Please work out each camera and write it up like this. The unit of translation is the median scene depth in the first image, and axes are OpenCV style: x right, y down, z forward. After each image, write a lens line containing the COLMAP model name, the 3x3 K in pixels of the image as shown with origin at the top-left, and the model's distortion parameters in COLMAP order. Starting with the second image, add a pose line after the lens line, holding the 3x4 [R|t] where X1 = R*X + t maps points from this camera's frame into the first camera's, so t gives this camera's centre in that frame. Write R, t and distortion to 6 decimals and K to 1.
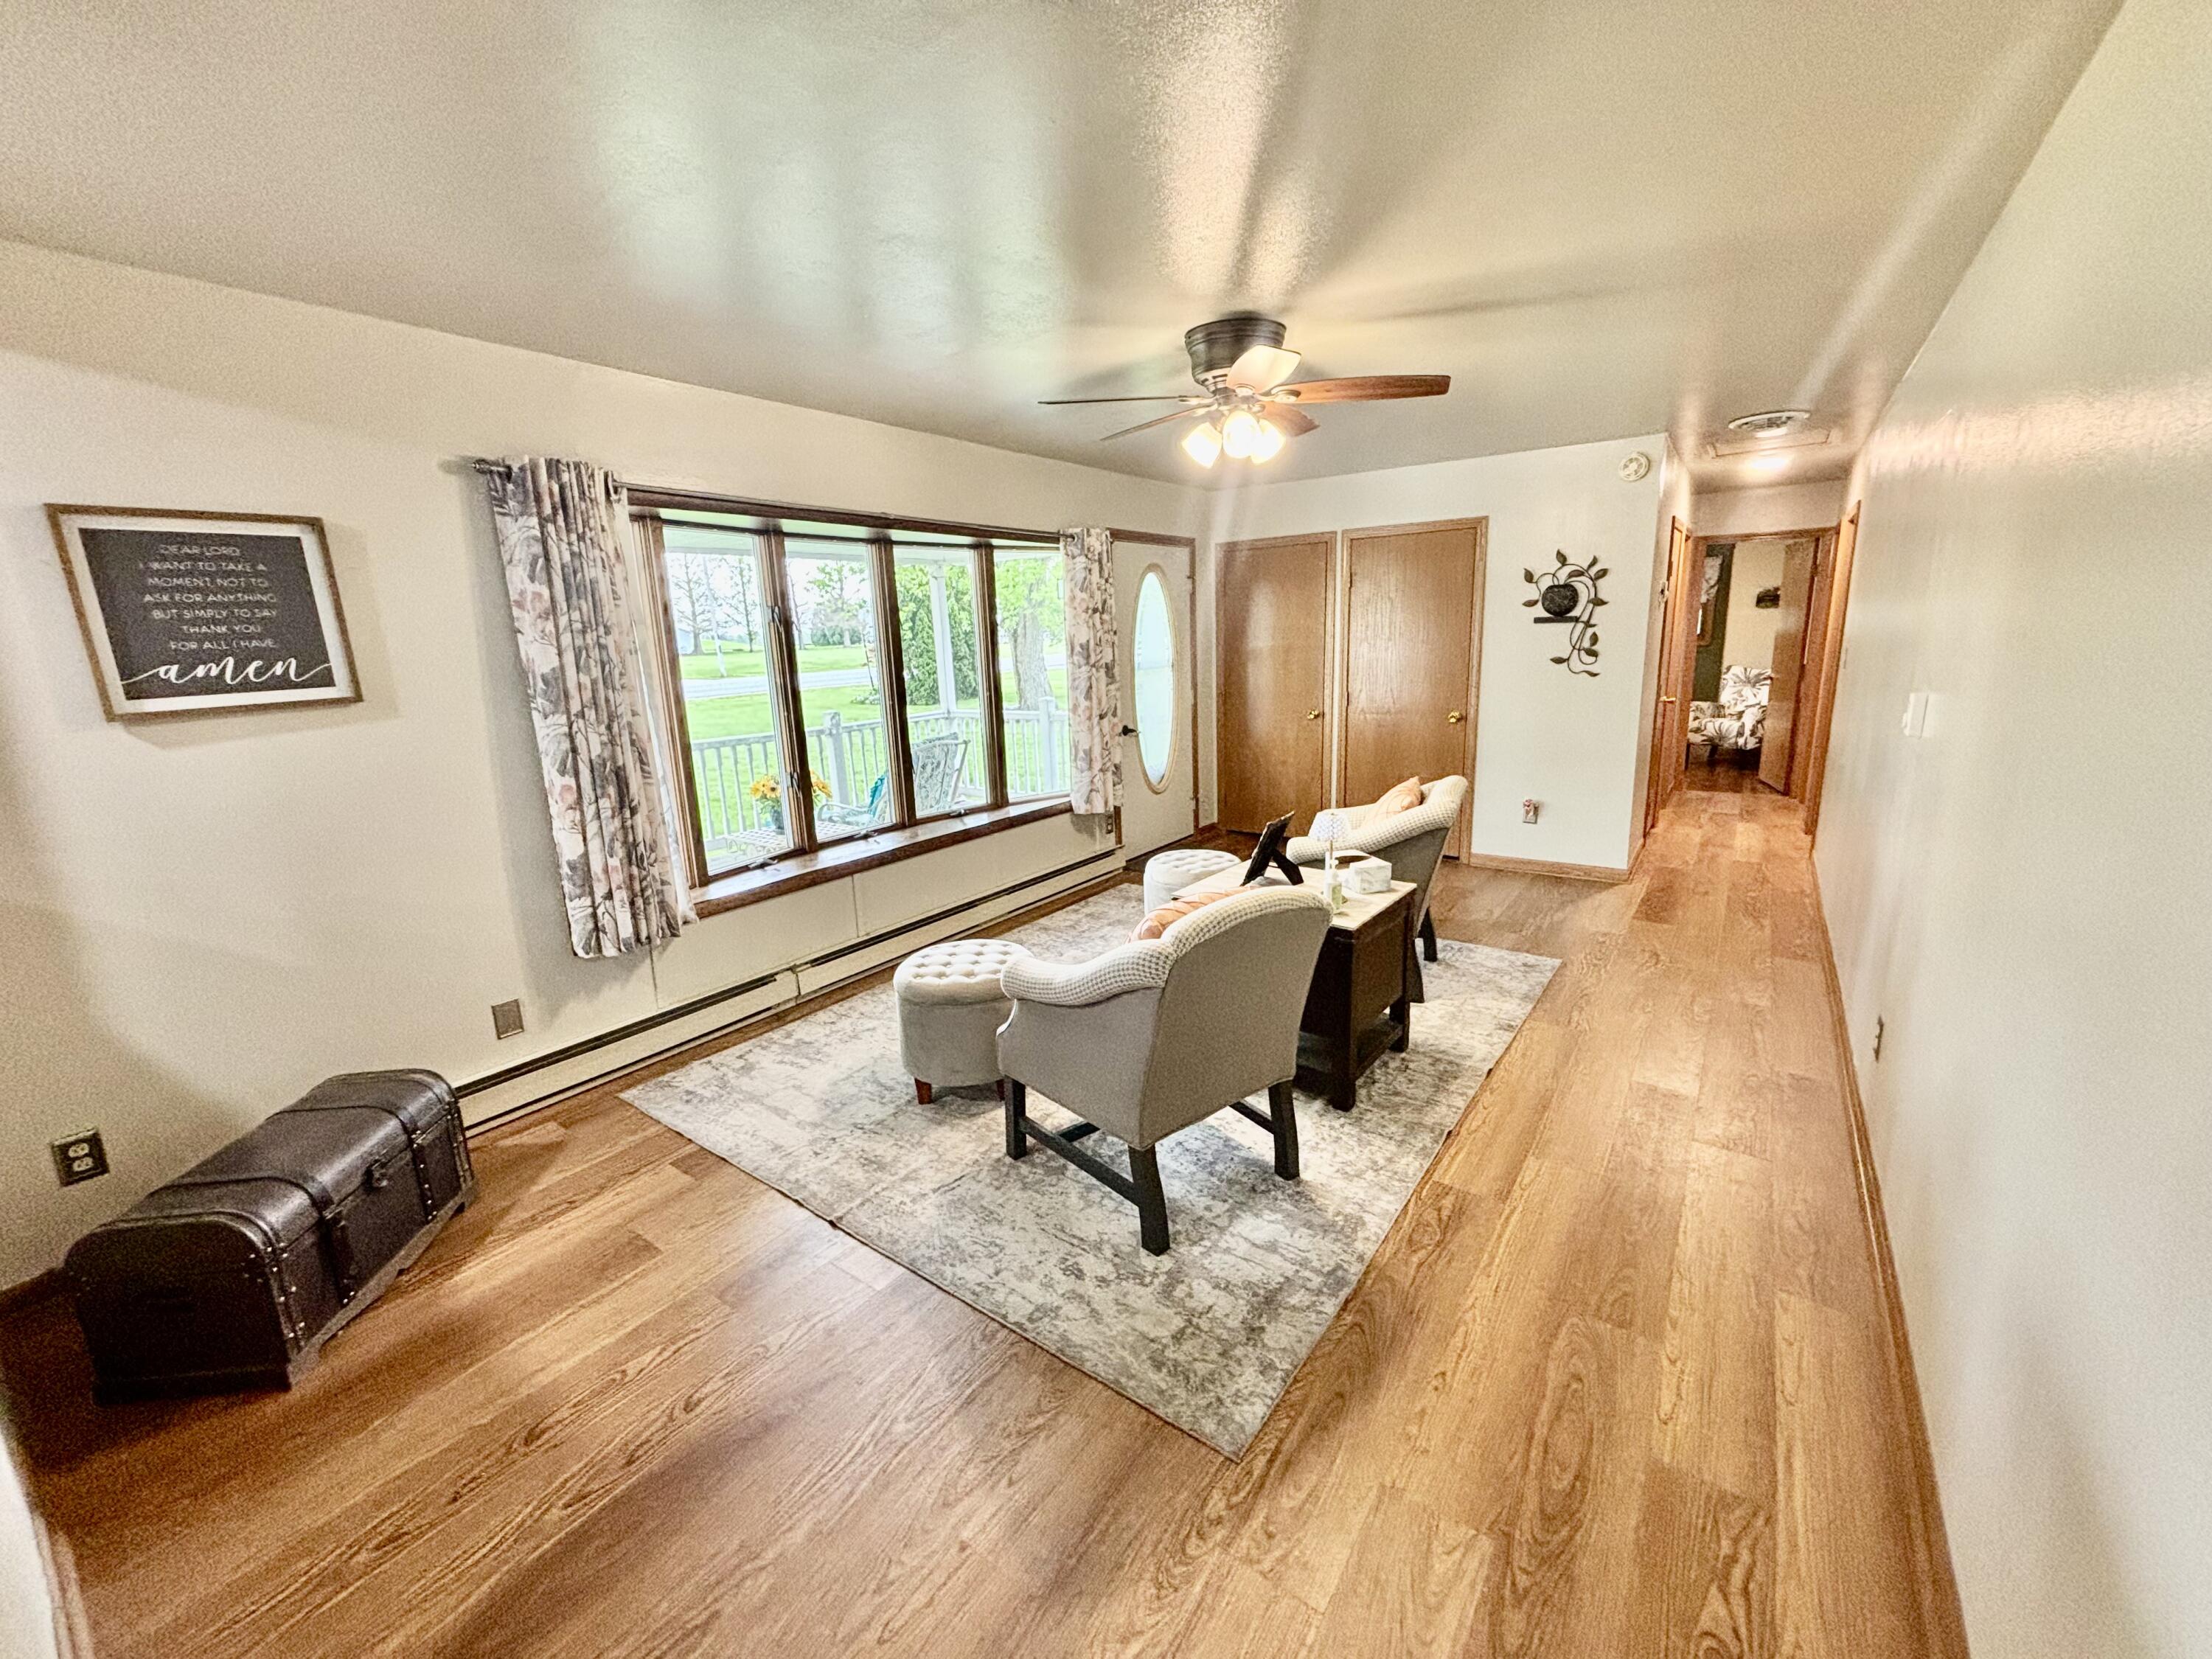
lens RADIAL K [[888.0, 0, 1108.5], [0, 888.0, 834.0], [0, 0, 1]] dist [0.000508, -0.001273]
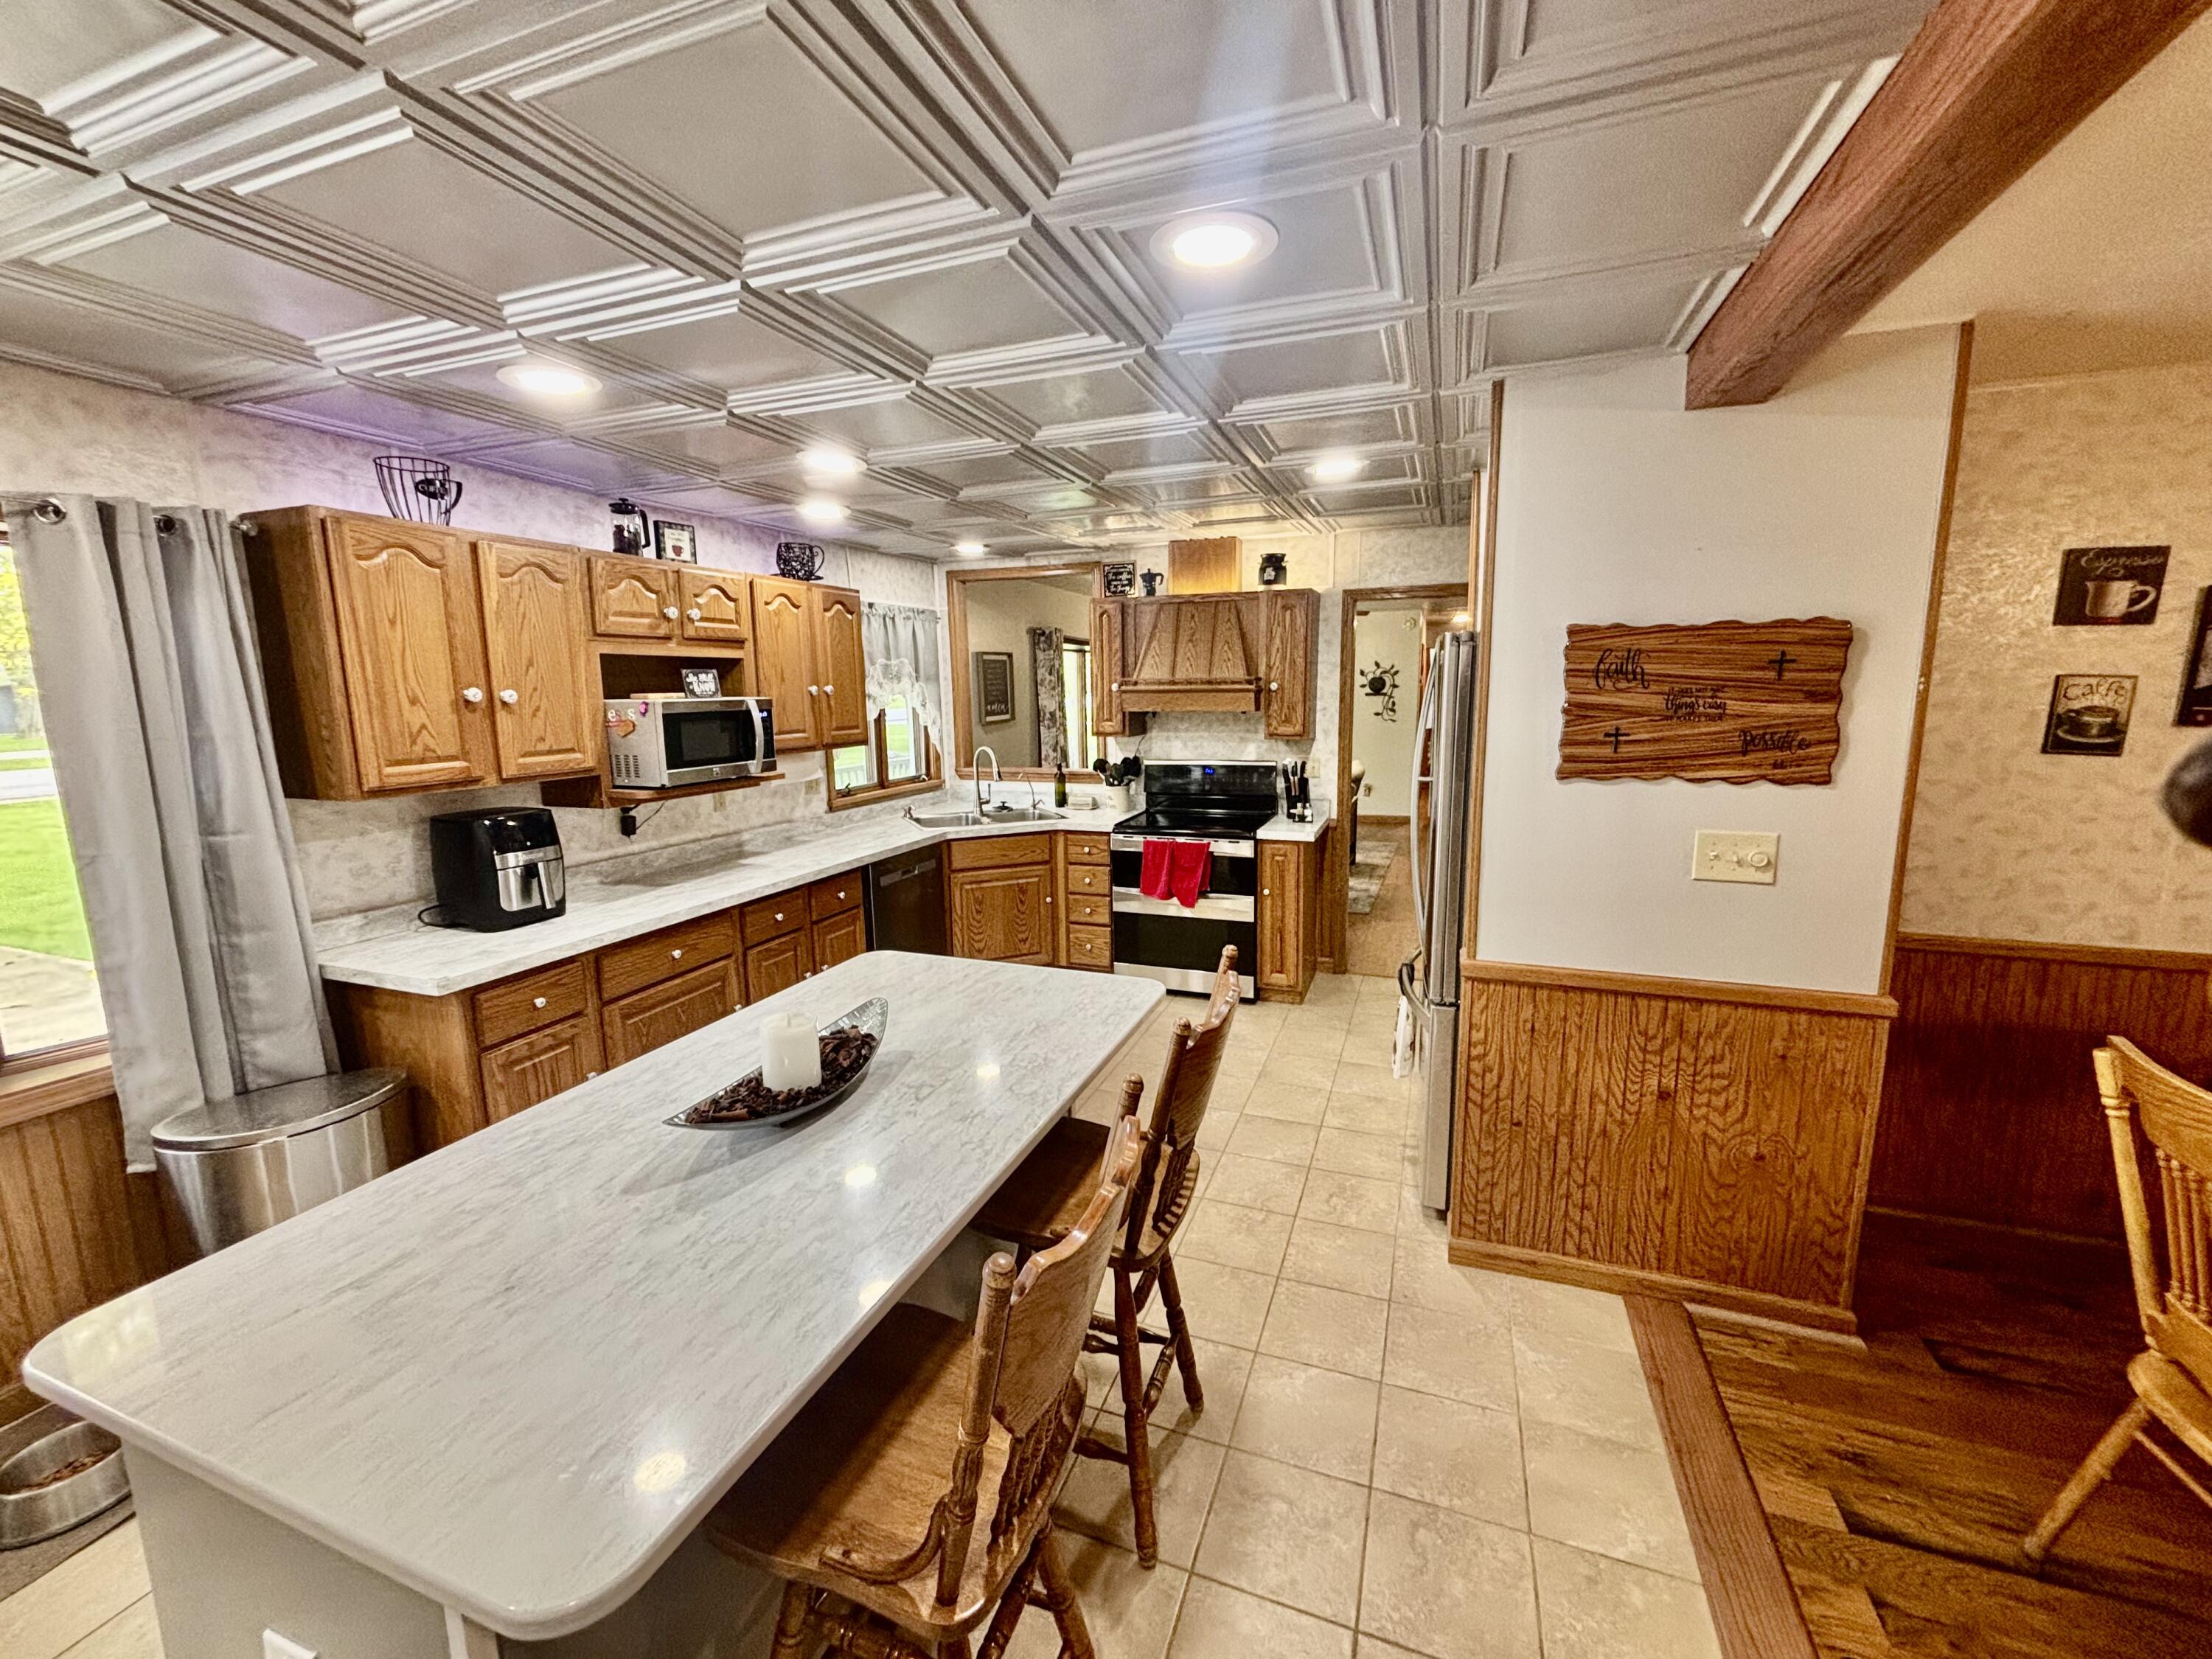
lens RADIAL K [[888.0, 0, 1118.5], [0, 888.0, 828.8], [0, 0, 1]] dist [0.000508, -0.001273]
pose [[0.960680, -0.025663, 0.276470, -0.646470], [0.046926, 0.996402, -0.070570, 0.181100], [-0.273664, 0.080769, 0.958428, -0.765513]]
